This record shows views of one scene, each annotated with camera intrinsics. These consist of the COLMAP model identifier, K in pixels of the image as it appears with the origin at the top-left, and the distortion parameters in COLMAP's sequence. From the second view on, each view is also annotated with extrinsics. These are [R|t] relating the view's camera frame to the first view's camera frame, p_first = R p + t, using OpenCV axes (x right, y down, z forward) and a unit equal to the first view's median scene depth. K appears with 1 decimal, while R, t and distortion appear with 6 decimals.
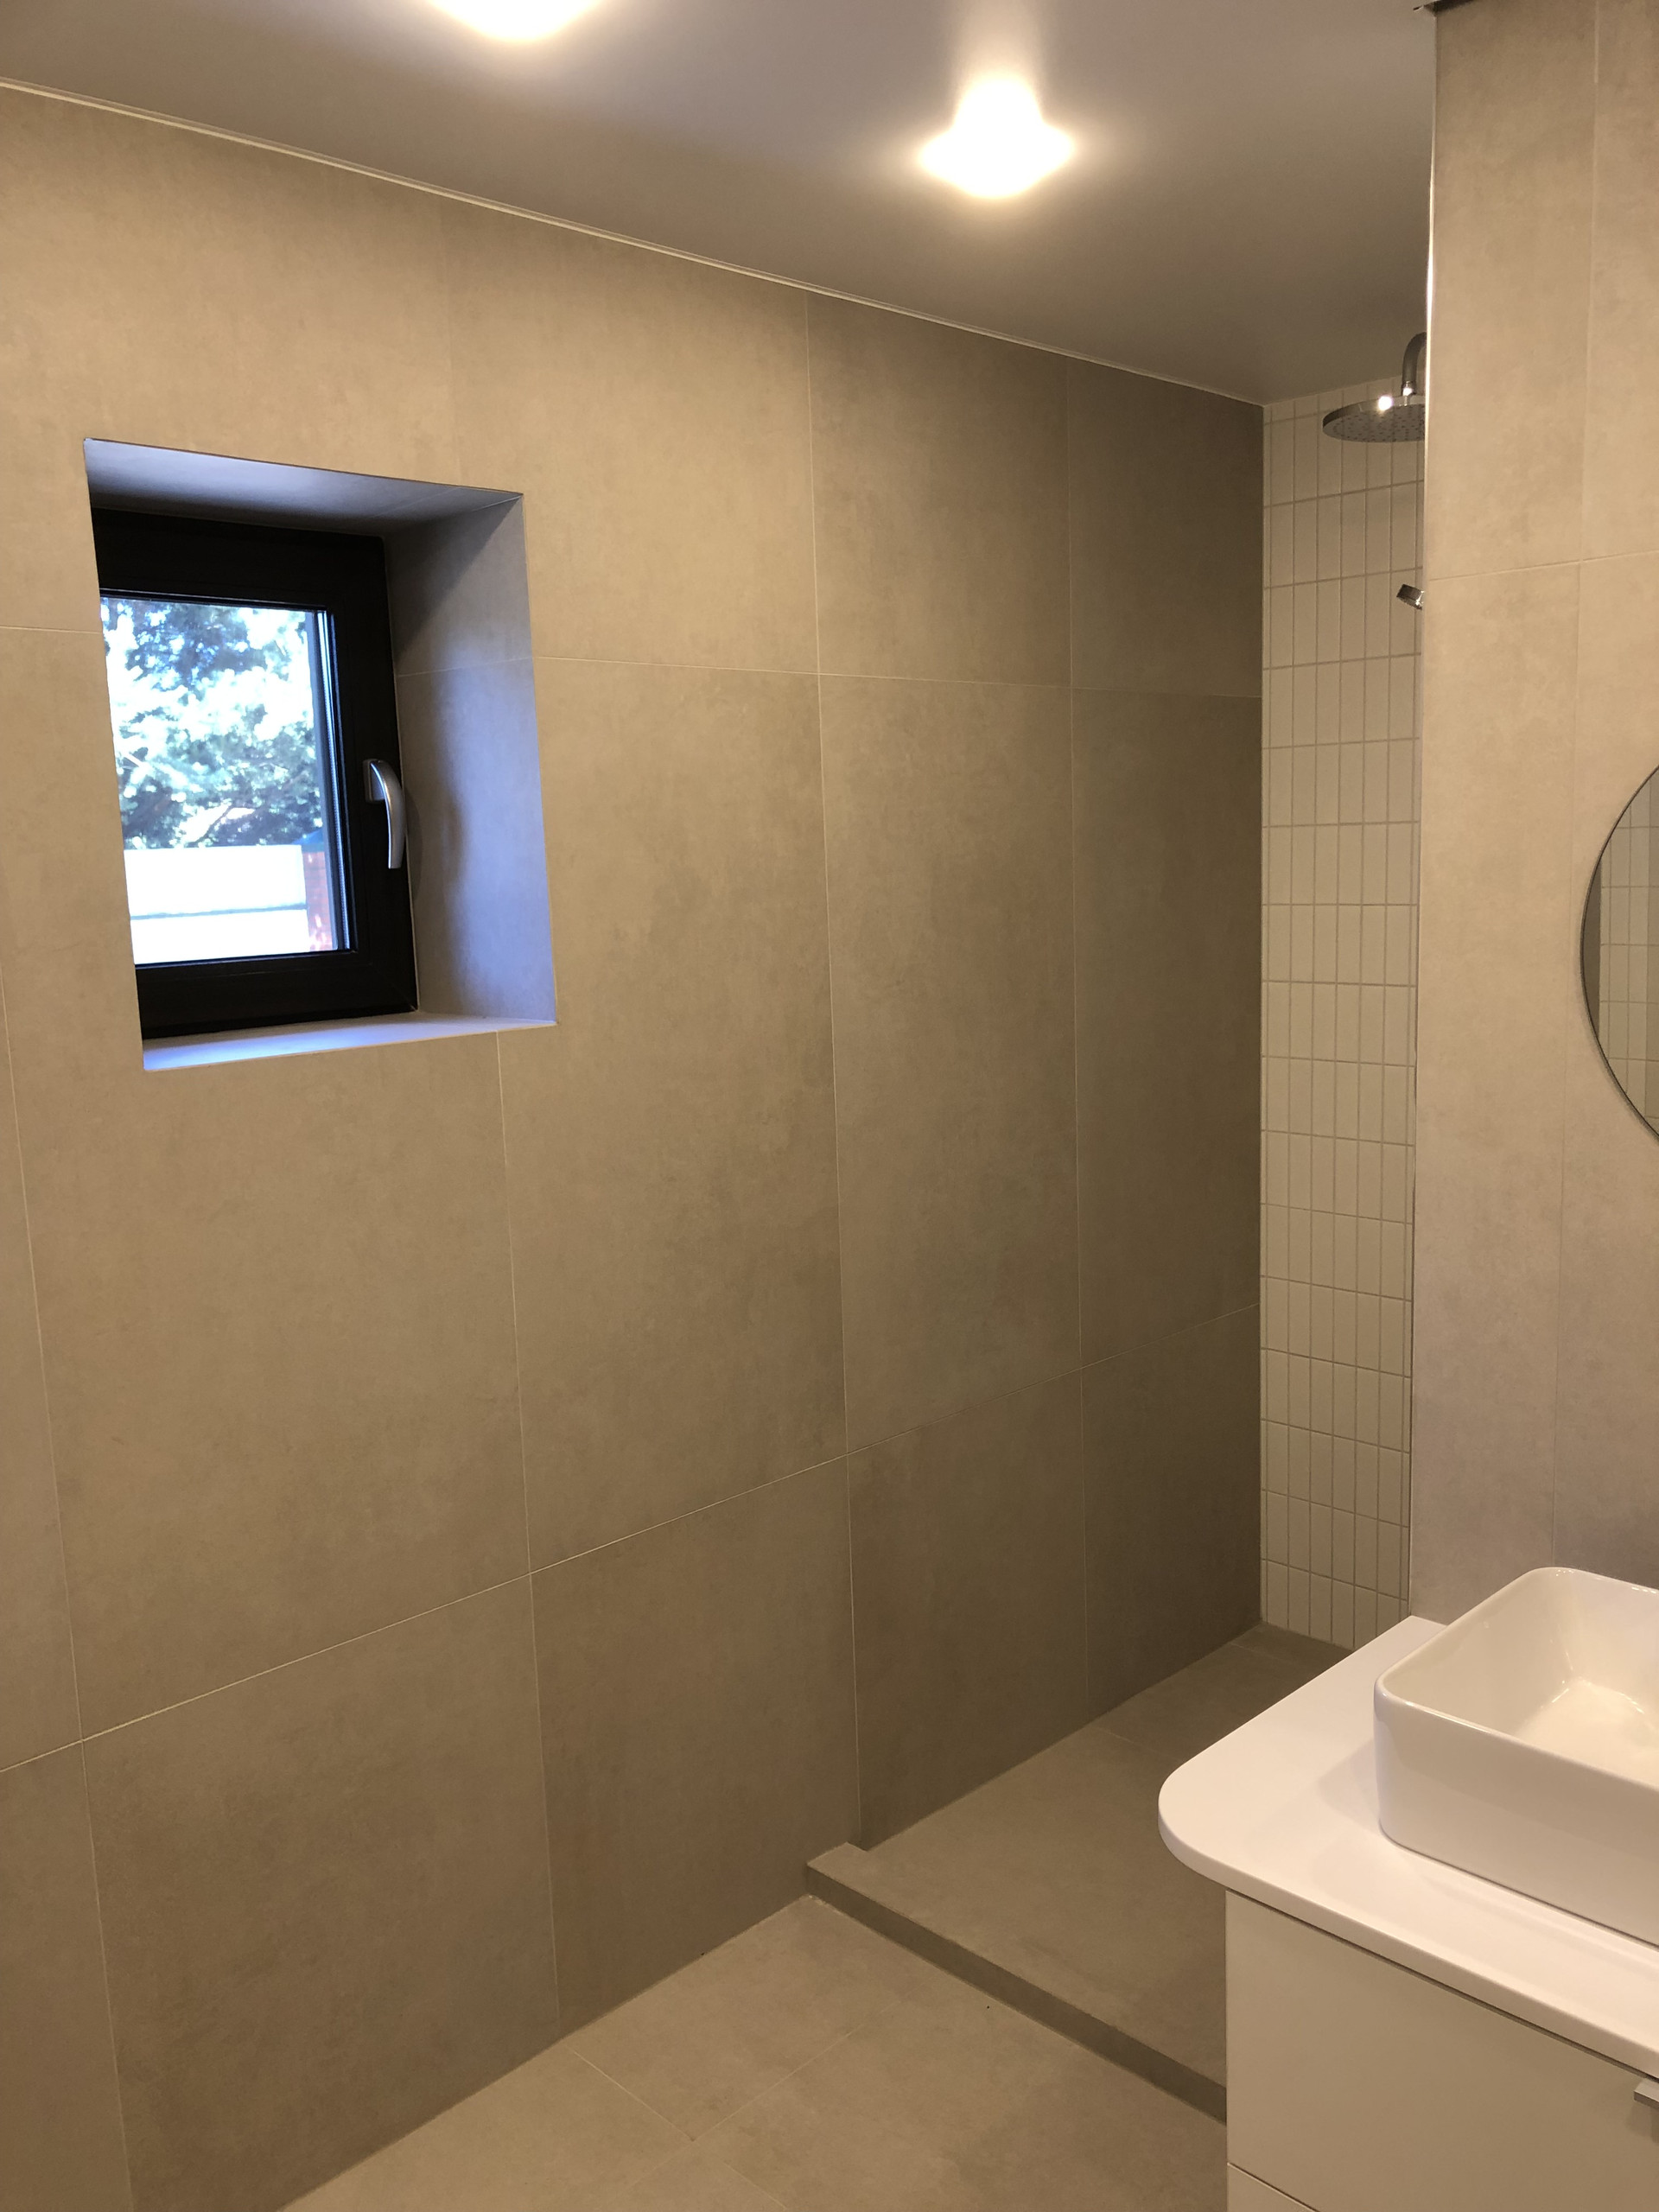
lens RADIAL K [[1816.6, 0, 831.3], [0, 1816.6, 1101.3], [0, 0, 1]] dist [0.011217, 0.003163]
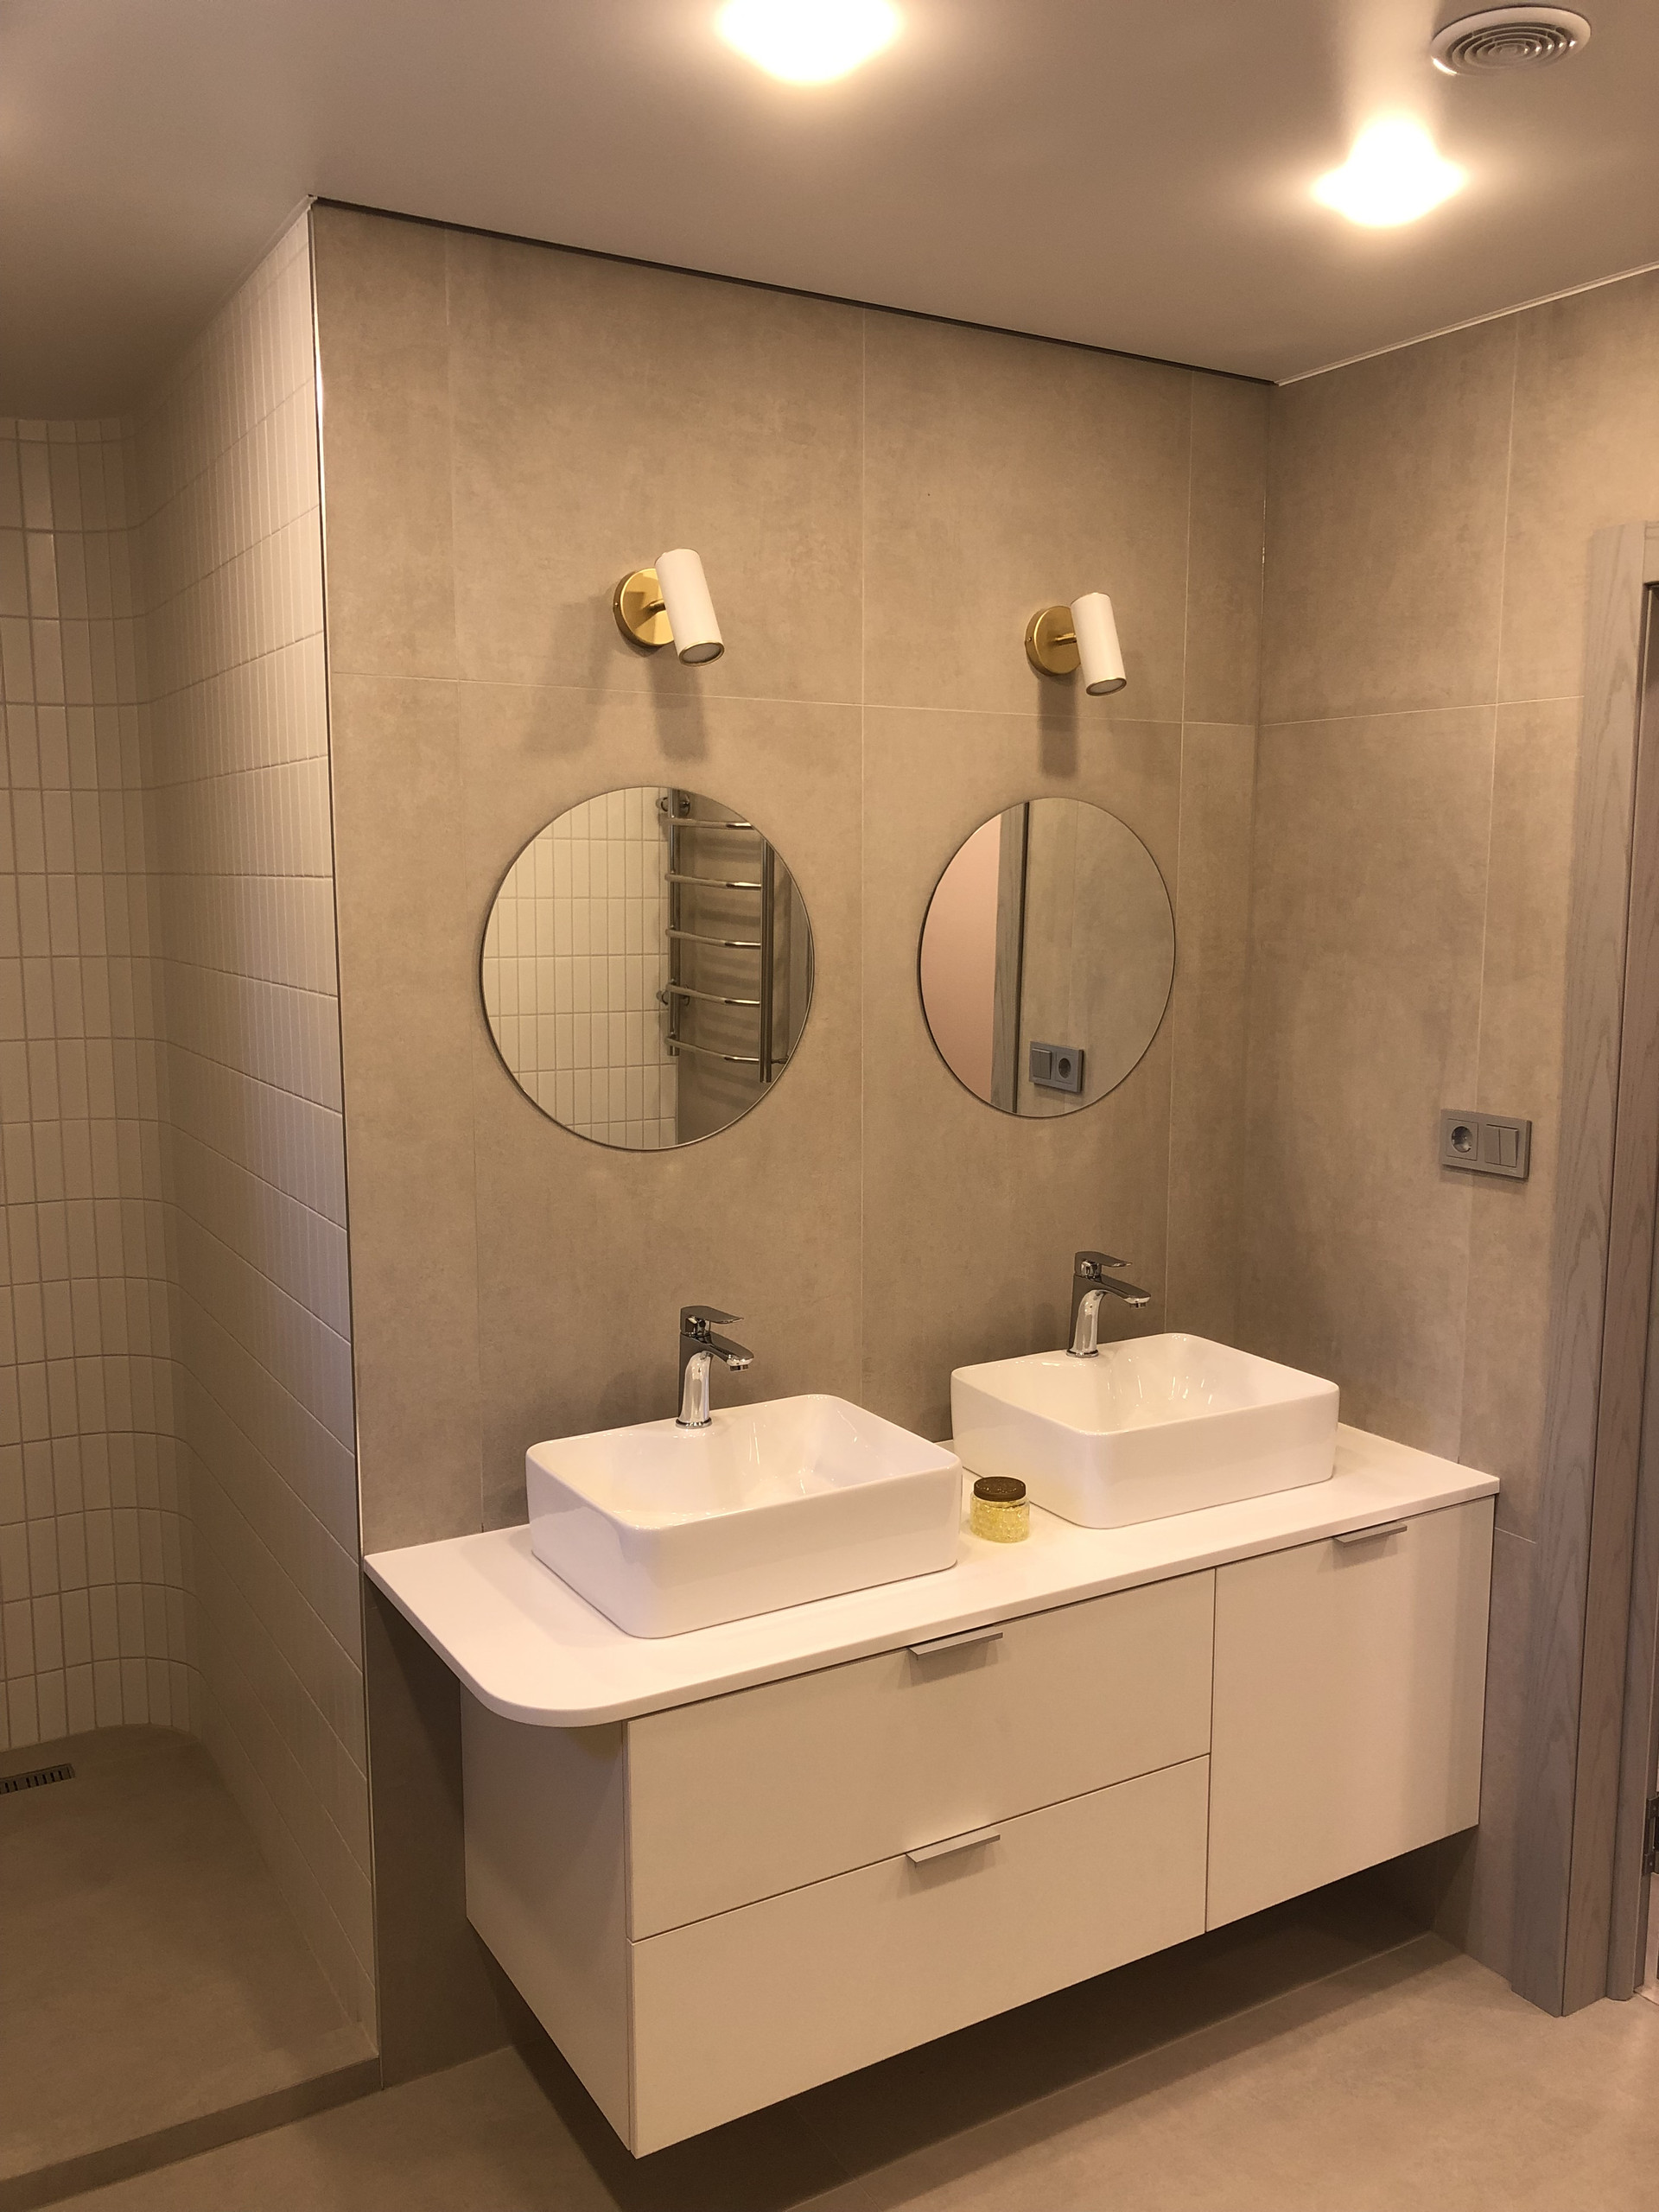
lens RADIAL K [[1816.6, 0, 831.5], [0, 1816.6, 1111.5], [0, 0, 1]] dist [0.011217, 0.003163]
pose [[0.246389, -0.090580, 0.964929, -0.797037], [0.138574, 0.988686, 0.057426, -0.027134], [-0.959213, 0.119566, 0.256153, 0.436406]]
